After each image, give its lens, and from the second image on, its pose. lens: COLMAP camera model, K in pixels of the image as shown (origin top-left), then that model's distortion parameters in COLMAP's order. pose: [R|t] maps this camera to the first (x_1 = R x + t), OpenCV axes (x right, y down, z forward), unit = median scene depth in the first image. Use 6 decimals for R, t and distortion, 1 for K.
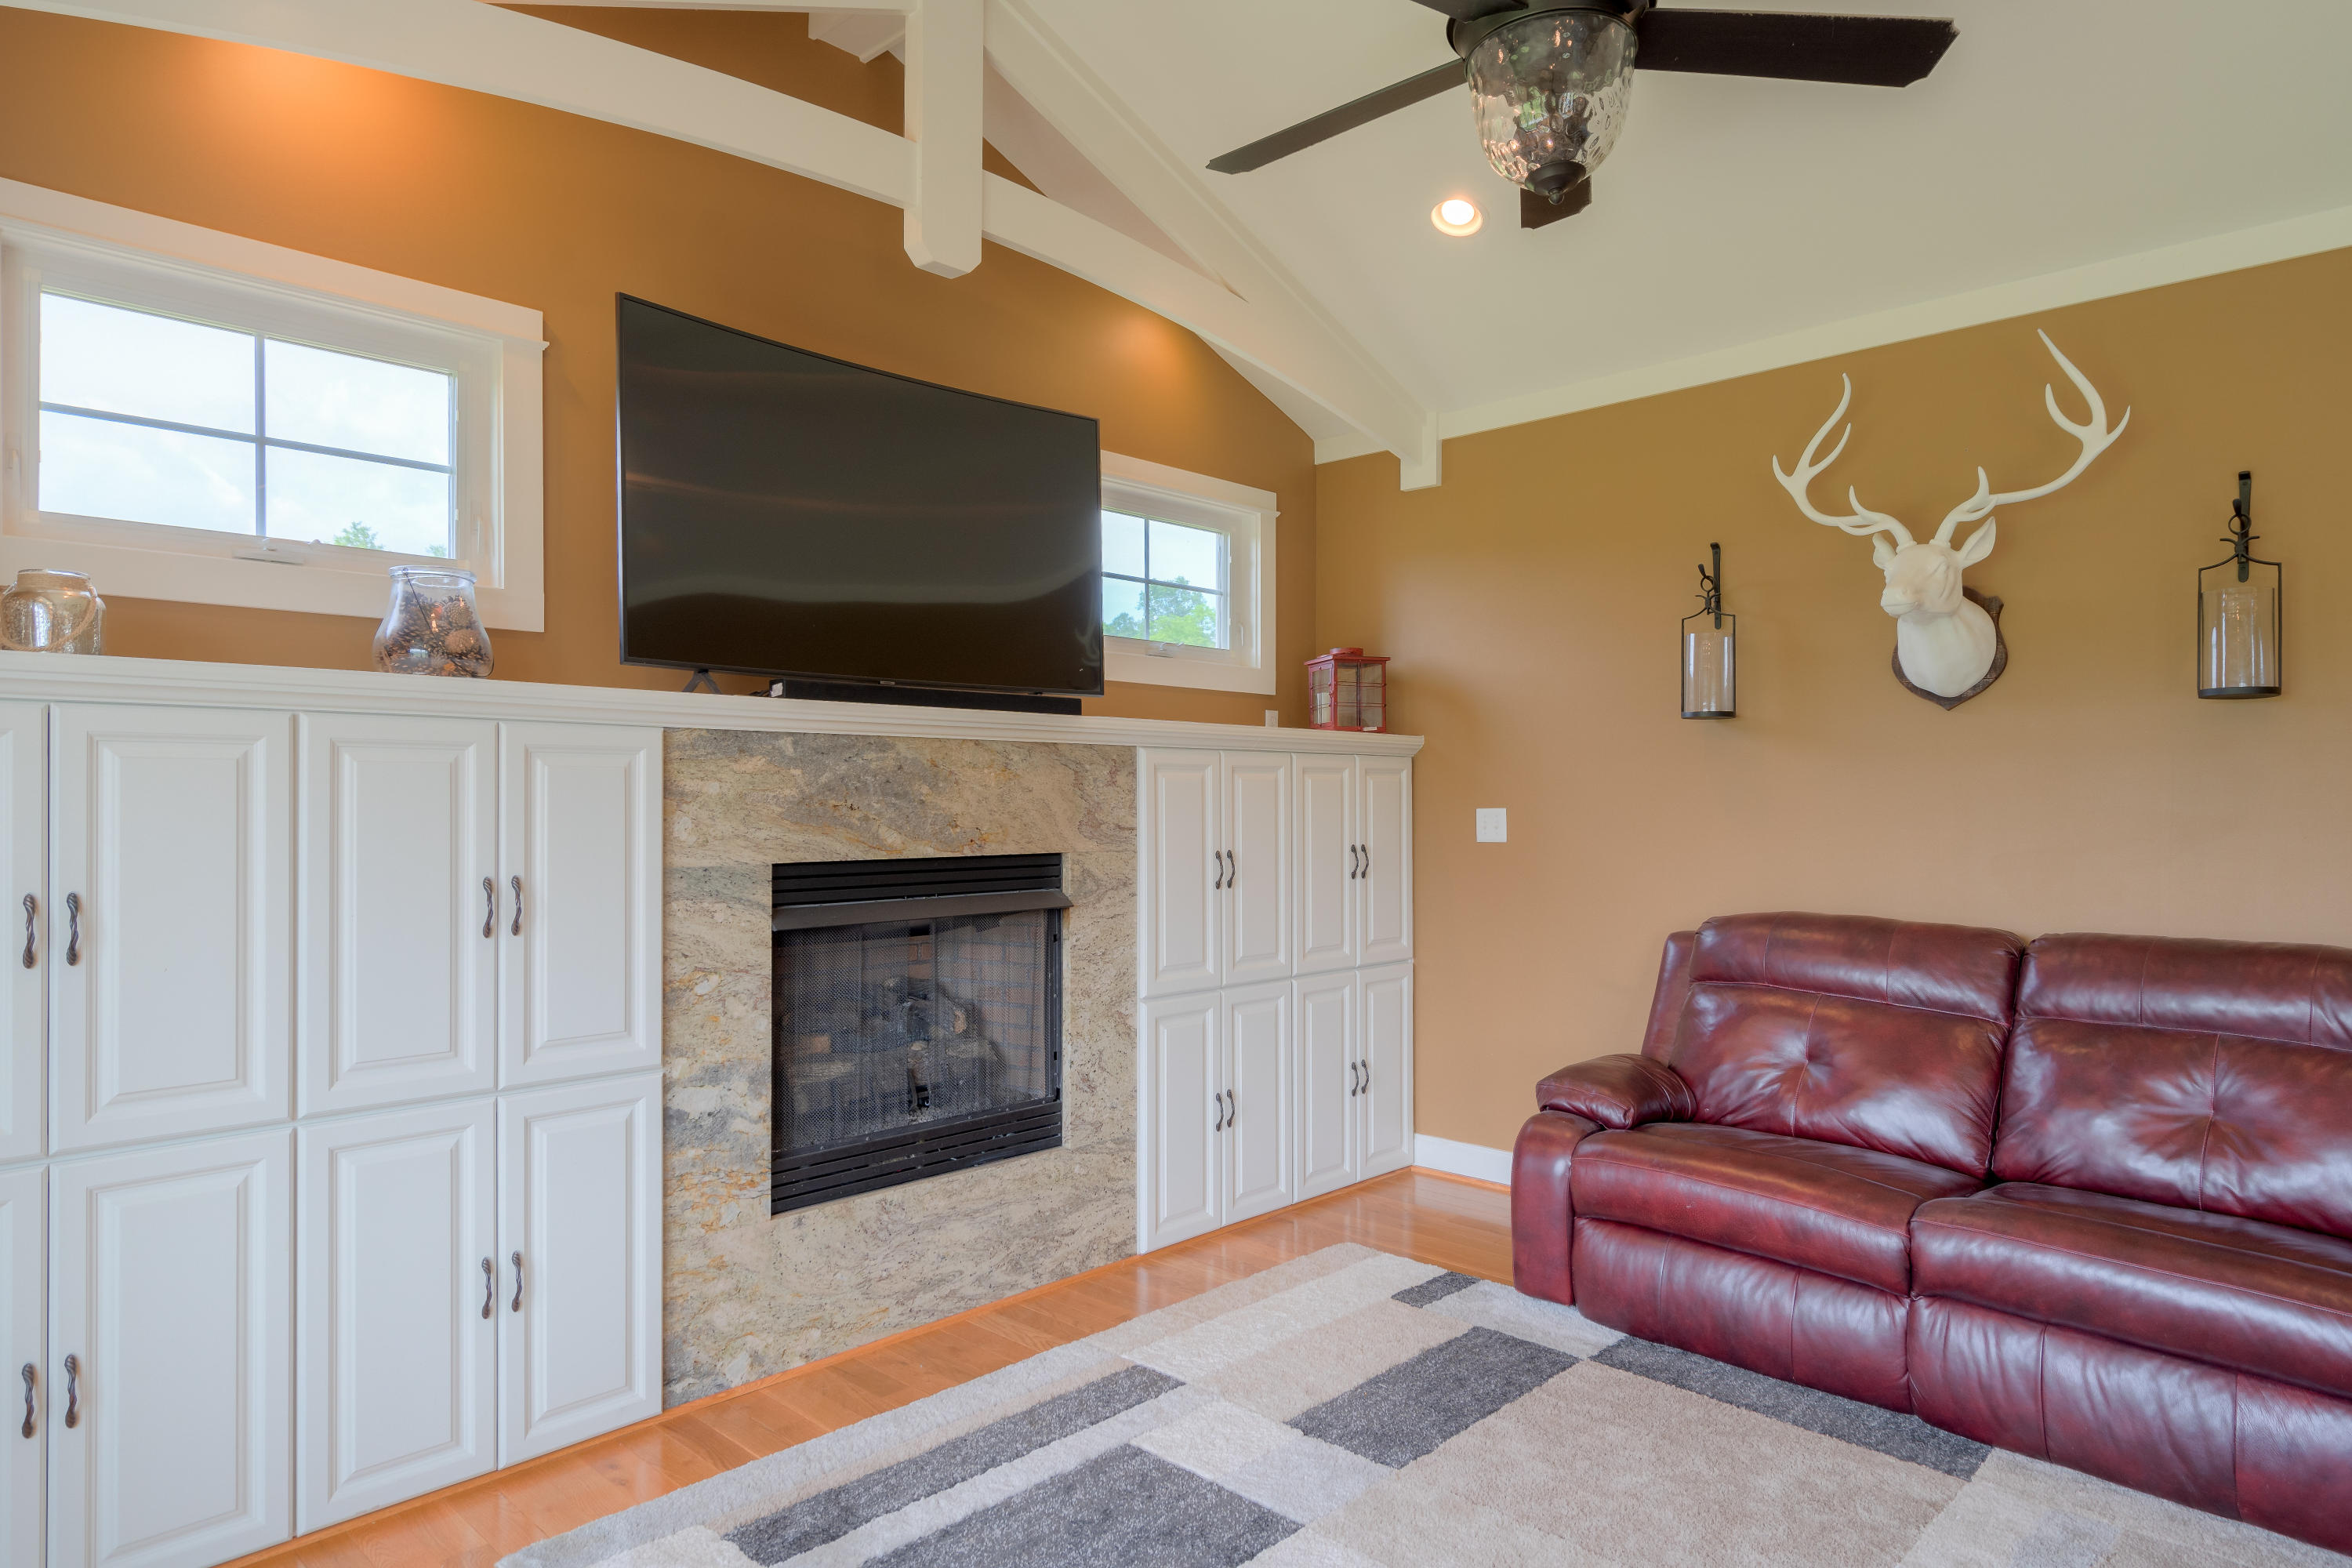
lens RADIAL K [[1385.5, 0, 1164.8], [0, 1385.5, 786.8], [0, 0, 1]] dist [0.005073, 0.002729]
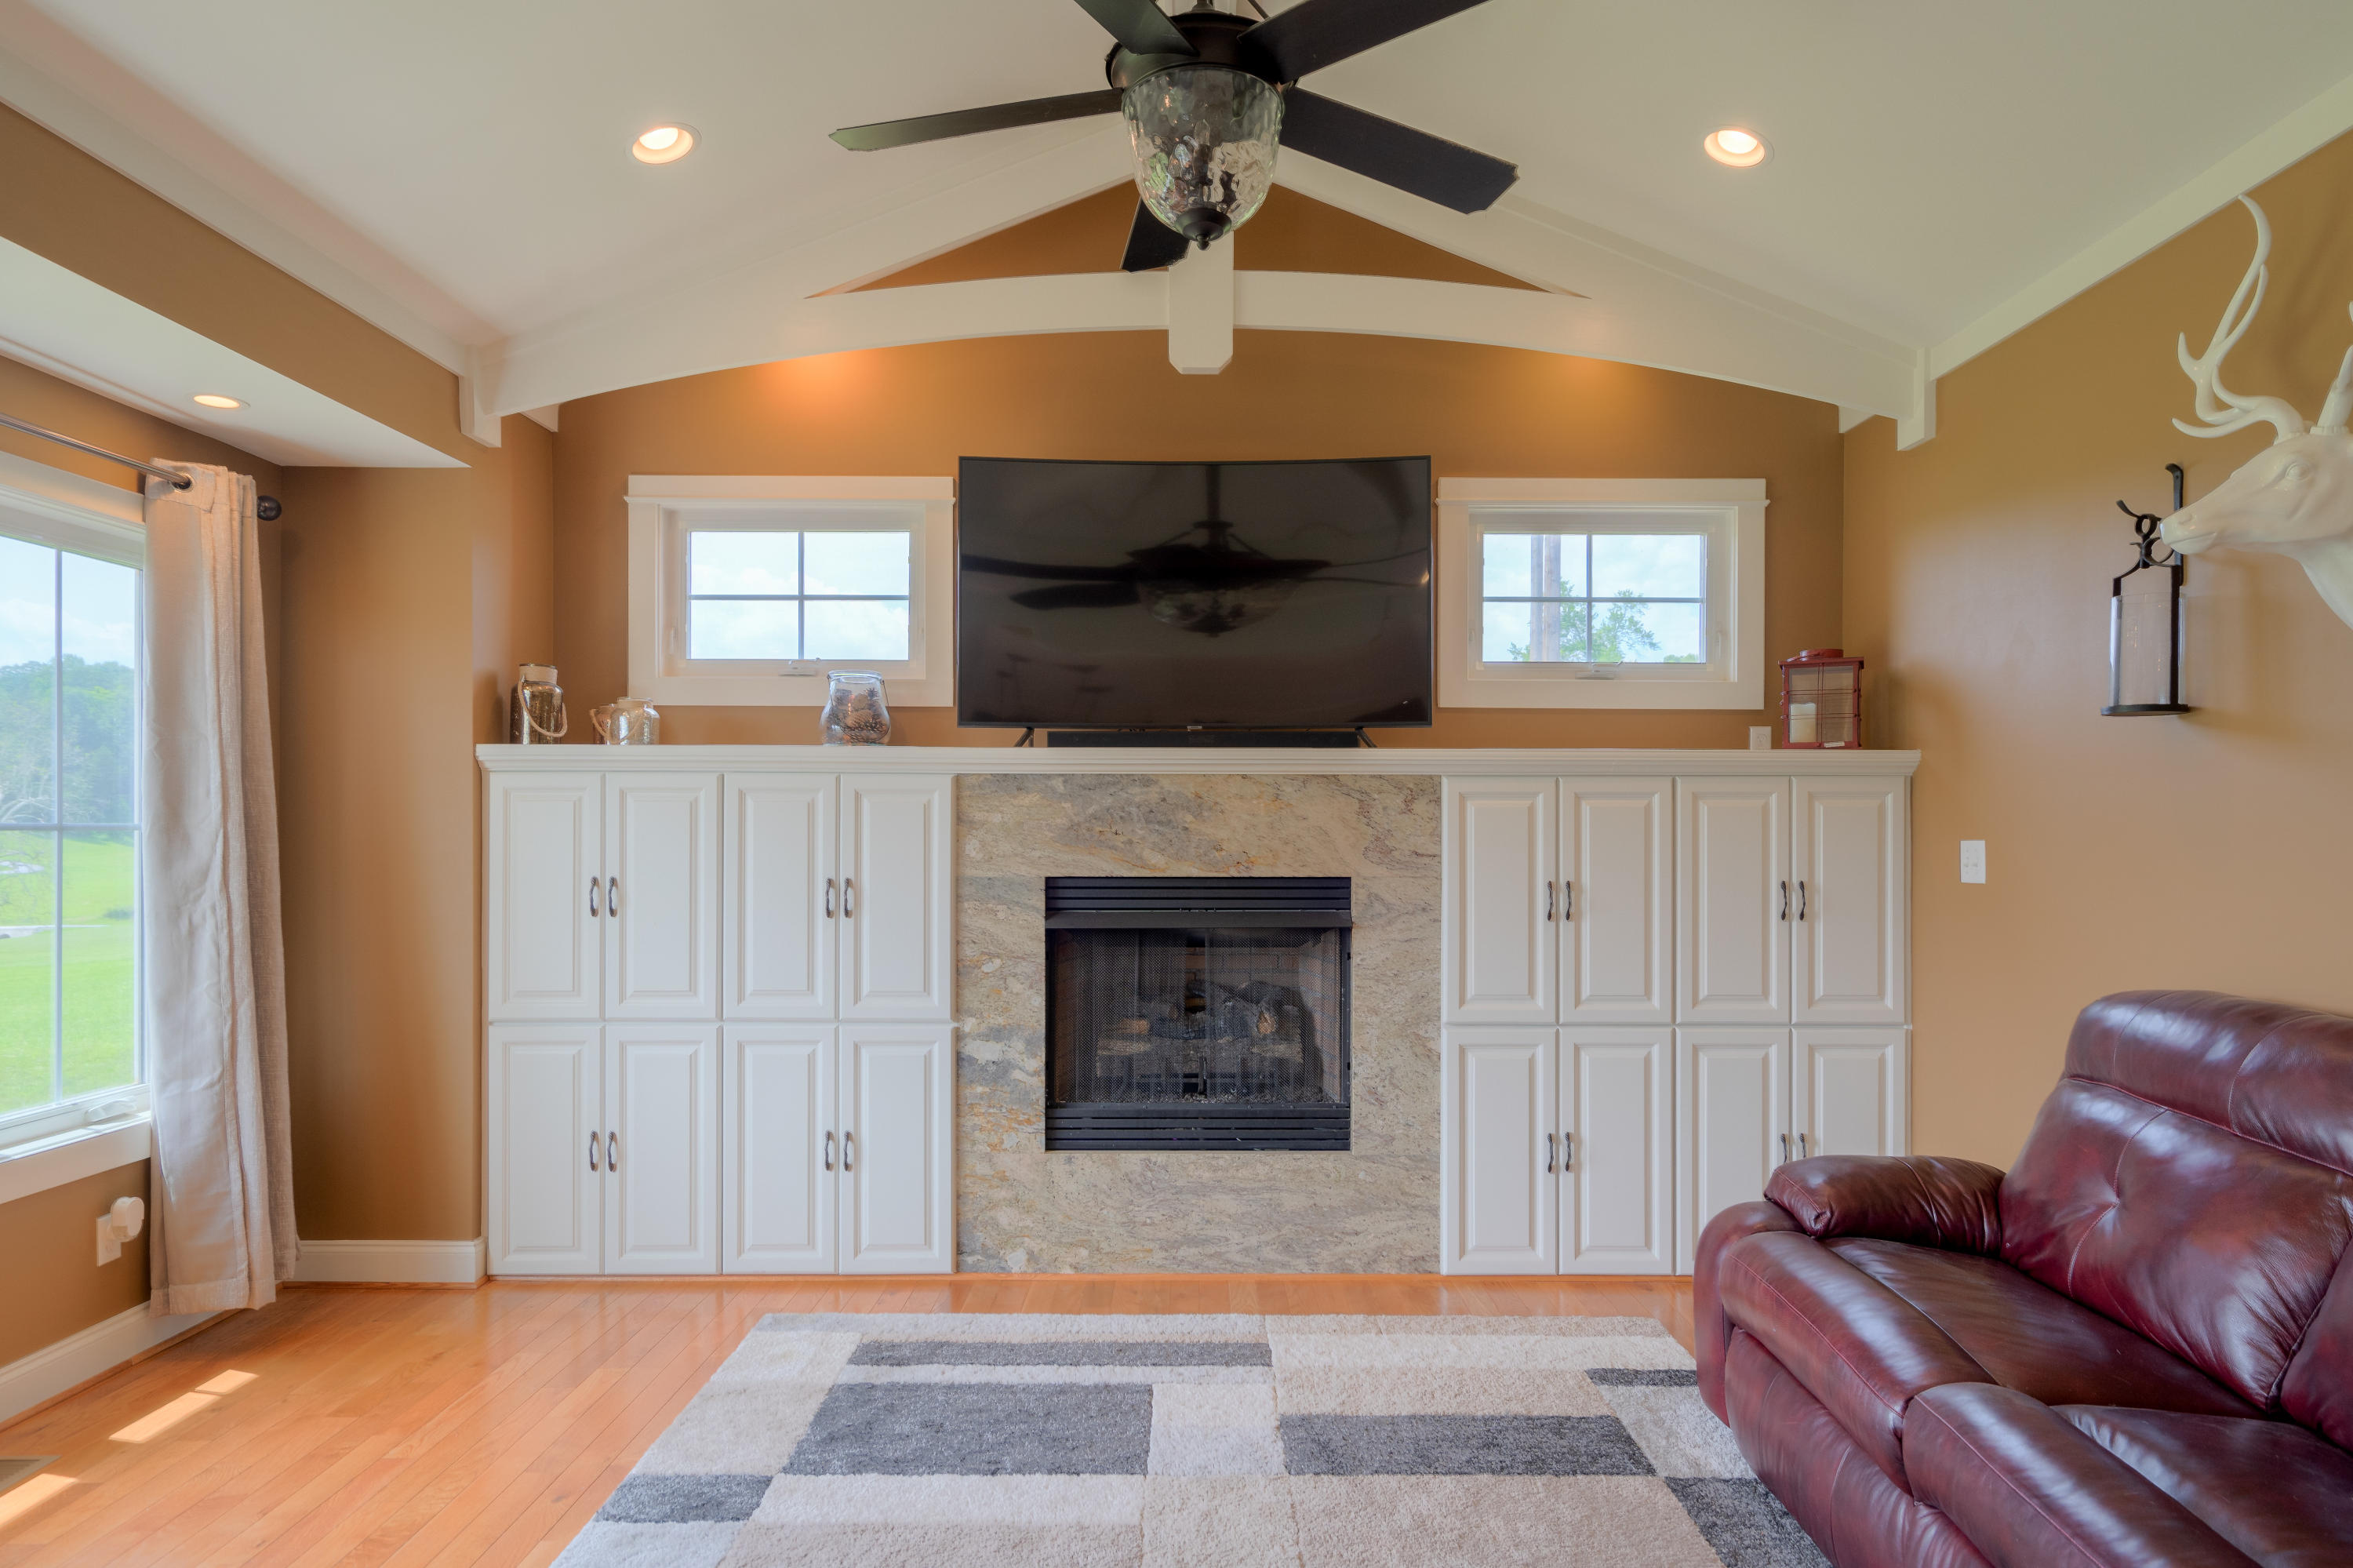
lens RADIAL K [[1386.1, 0, 1175.9], [0, 1386.1, 832.9], [0, 0, 1]] dist [0.005073, 0.002729]
pose [[0.699592, 0.003112, -0.714536, 0.671781], [0.003126, 0.999968, 0.007415, 0.005692], [0.714536, -0.007421, 0.699559, 0.176695]]
